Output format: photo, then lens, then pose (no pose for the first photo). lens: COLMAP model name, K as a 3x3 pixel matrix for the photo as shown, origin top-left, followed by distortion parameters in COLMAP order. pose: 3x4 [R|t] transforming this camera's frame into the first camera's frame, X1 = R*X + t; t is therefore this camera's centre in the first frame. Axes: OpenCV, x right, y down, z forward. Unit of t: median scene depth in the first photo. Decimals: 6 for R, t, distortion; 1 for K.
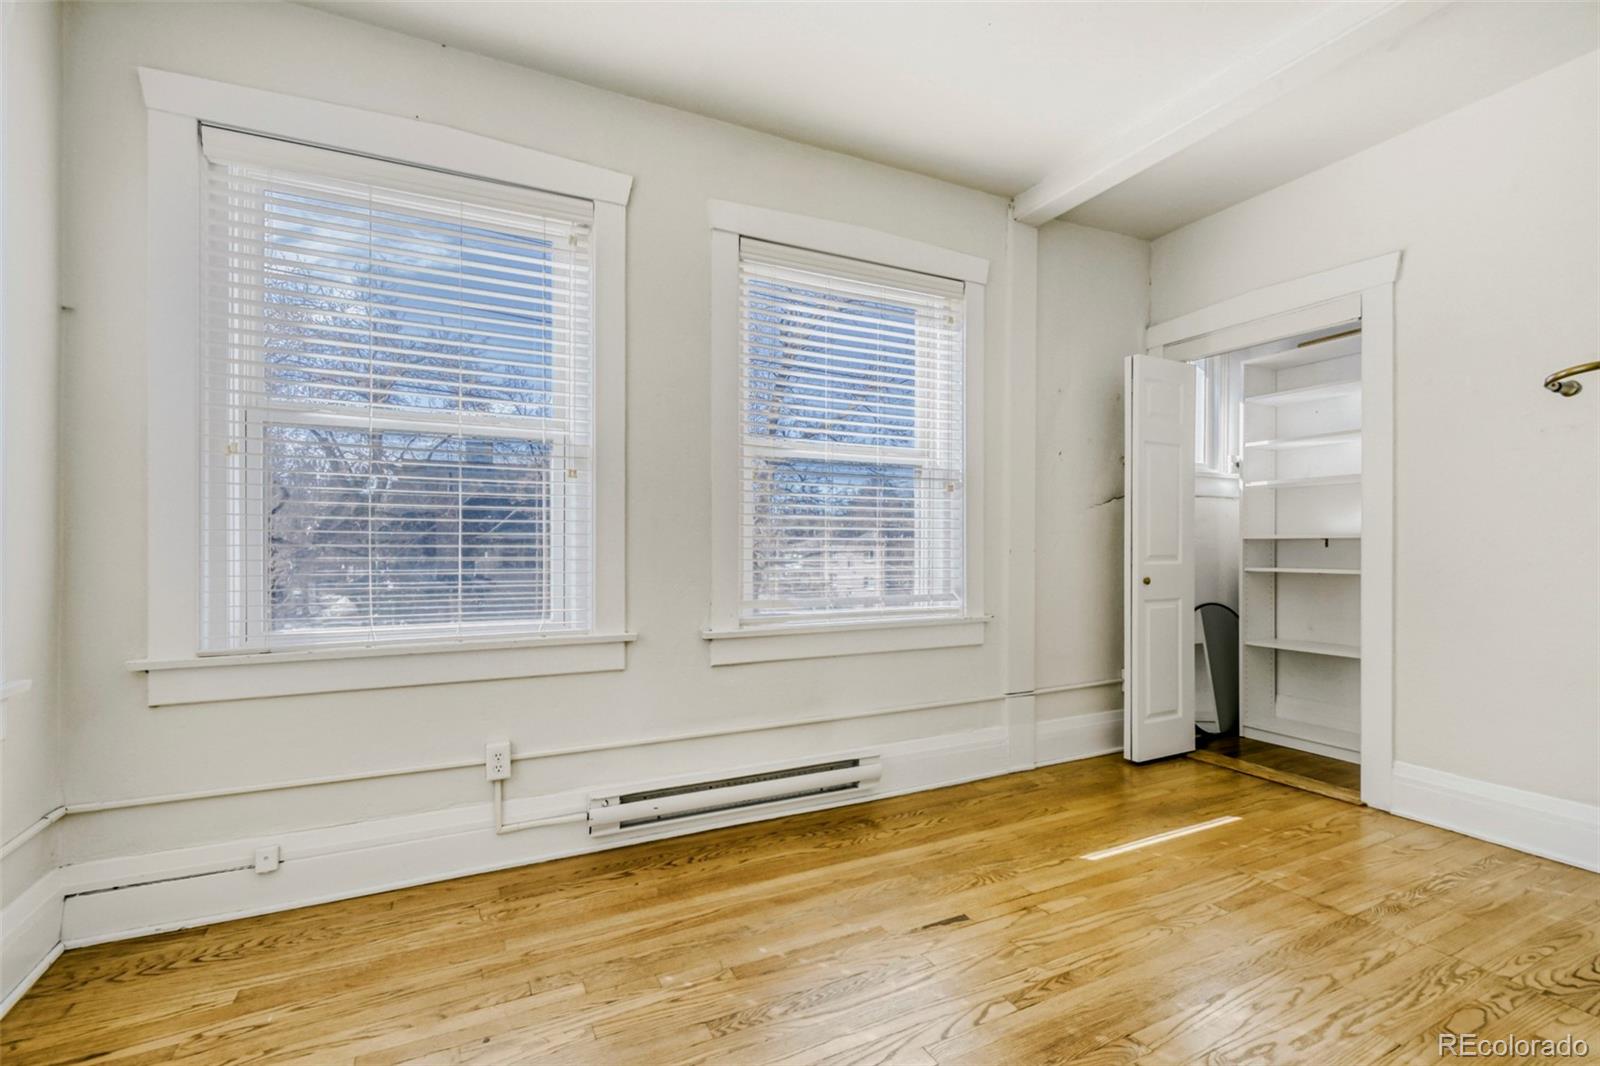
lens RADIAL K [[714.8, 0, 805.9], [0, 714.8, 541.0], [0, 0, 1]] dist [0.002914, -0.003316]
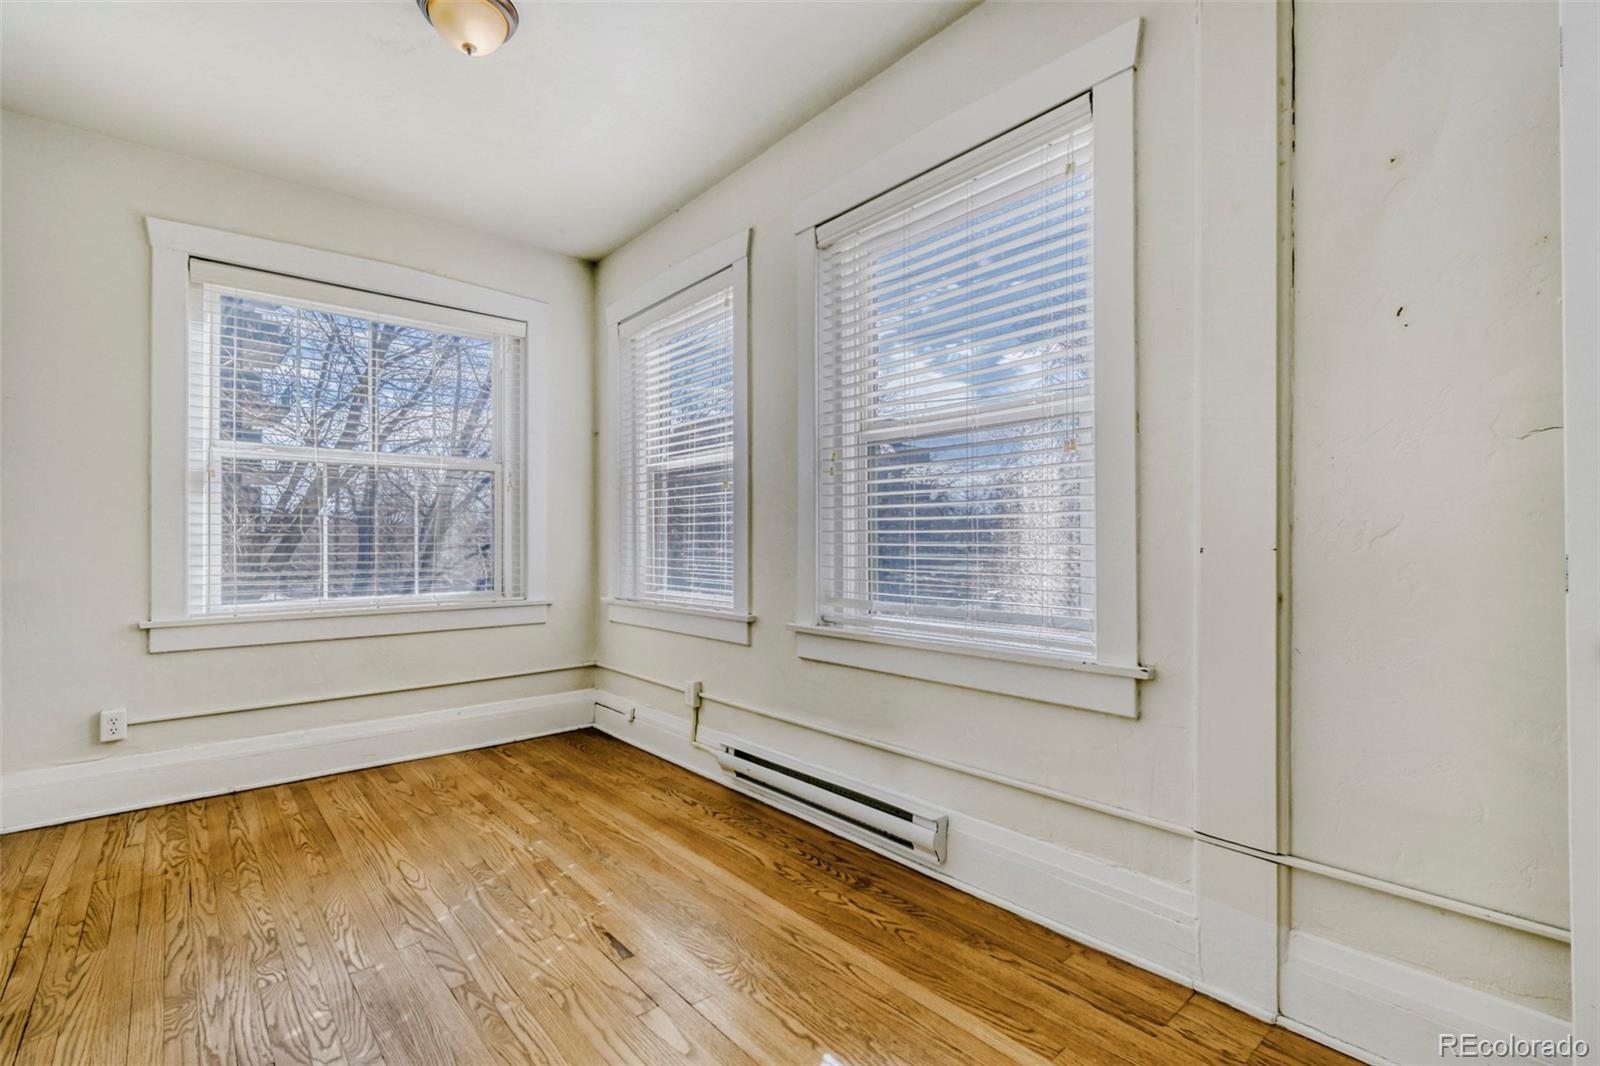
lens RADIAL K [[714.8, 0, 814.0], [0, 714.8, 534.0], [0, 0, 1]] dist [0.002914, -0.003316]
pose [[0.257717, -0.013322, -0.966129, 0.927464], [0.008422, 0.999898, -0.011541, 0.008388], [0.966184, -0.005162, 0.257803, 0.801668]]
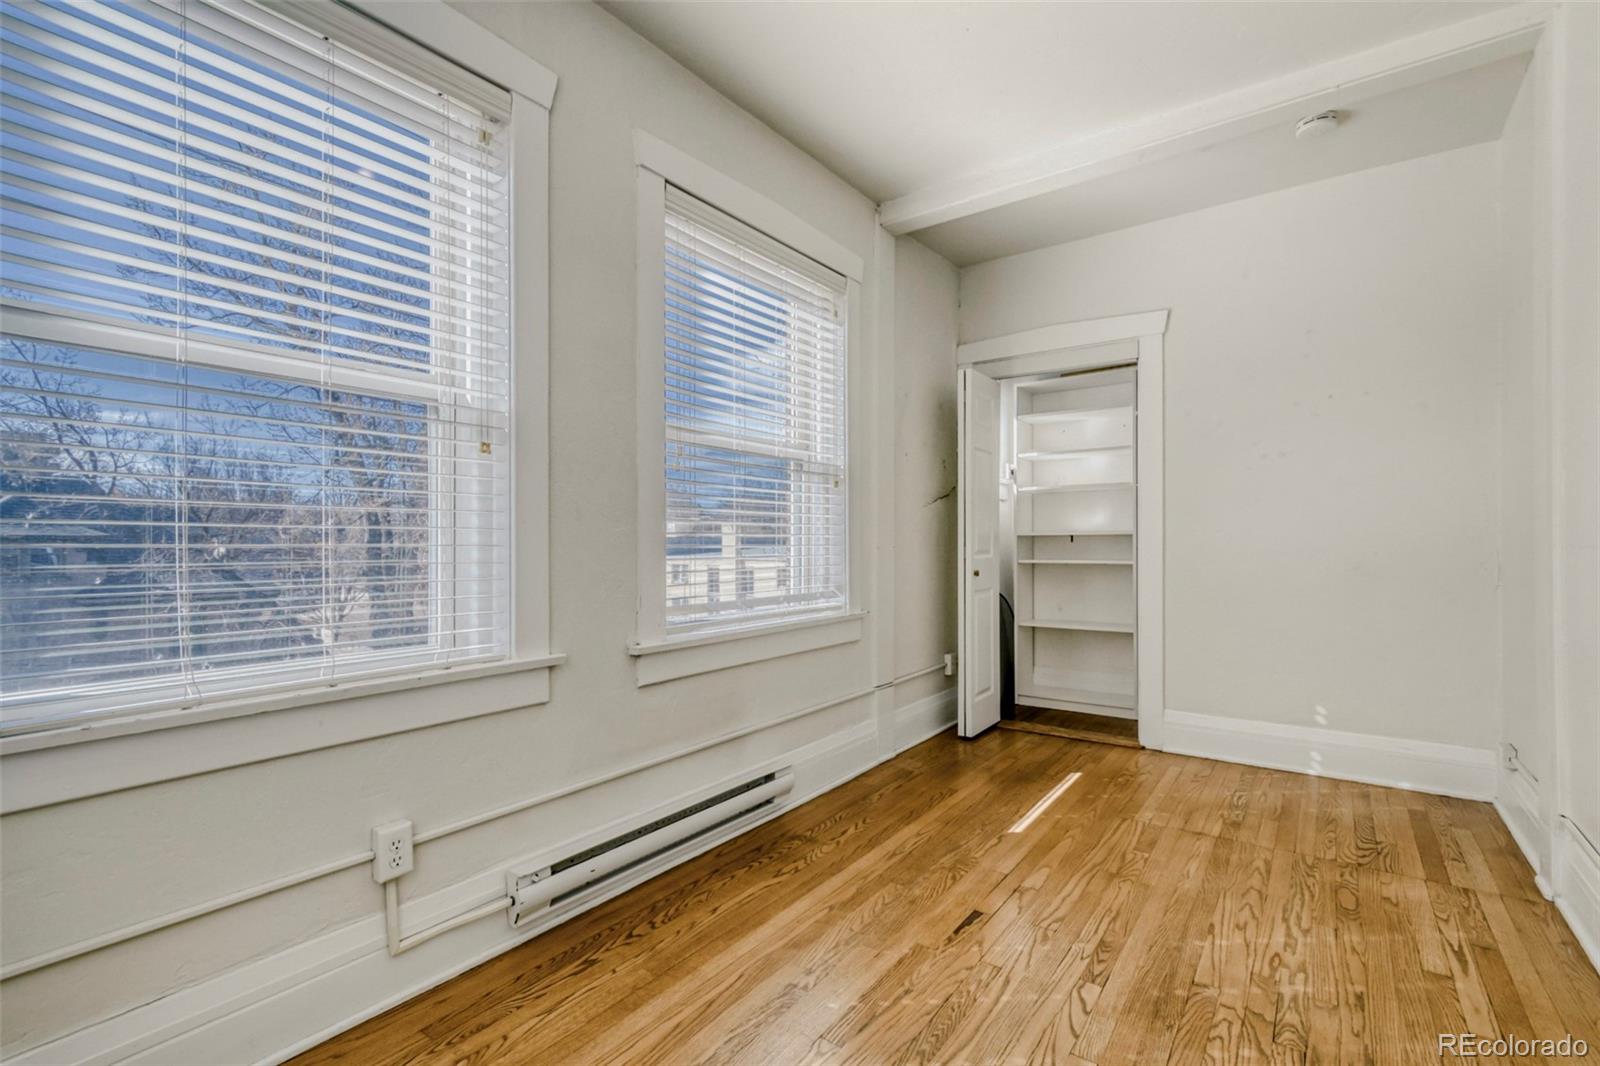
lens RADIAL K [[714.8, 0, 806.5], [0, 714.8, 539.2], [0, 0, 1]] dist [0.002914, -0.003316]
pose [[0.891231, -0.003737, 0.453534, -0.355518], [0.004539, 0.999989, -0.000679, 0.003473], [-0.453527, 0.002664, 0.891239, 0.174578]]
